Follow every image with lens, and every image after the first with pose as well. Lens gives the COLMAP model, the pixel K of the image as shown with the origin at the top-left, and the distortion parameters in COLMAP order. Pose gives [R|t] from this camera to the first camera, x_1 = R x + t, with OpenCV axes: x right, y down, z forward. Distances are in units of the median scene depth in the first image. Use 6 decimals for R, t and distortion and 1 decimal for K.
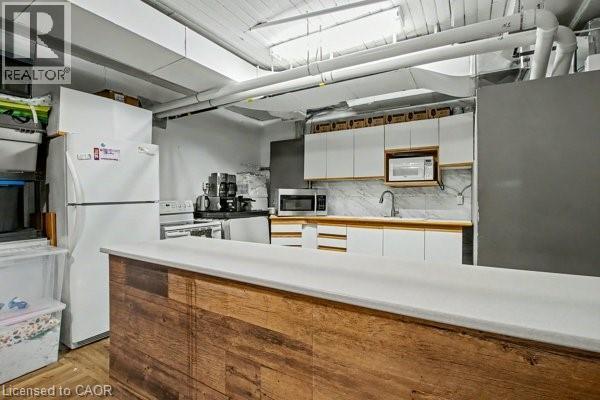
lens RADIAL K [[286.8, 0, 301.3], [0, 286.8, 194.2], [0, 0, 1]] dist [-0.030704, 0.000472]
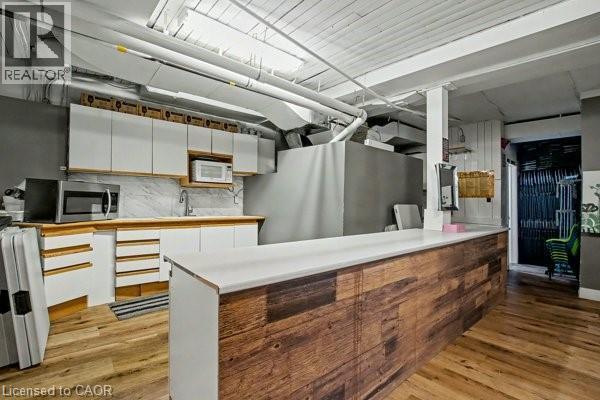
lens RADIAL K [[286.8, 0, 299.9], [0, 286.8, 204.8], [0, 0, 1]] dist [-0.030704, 0.000472]
pose [[0.303377, -0.012158, 0.952793, -0.559202], [-0.029802, 0.999308, 0.022241, 0.004971], [-0.952404, -0.035143, 0.302805, 0.321017]]
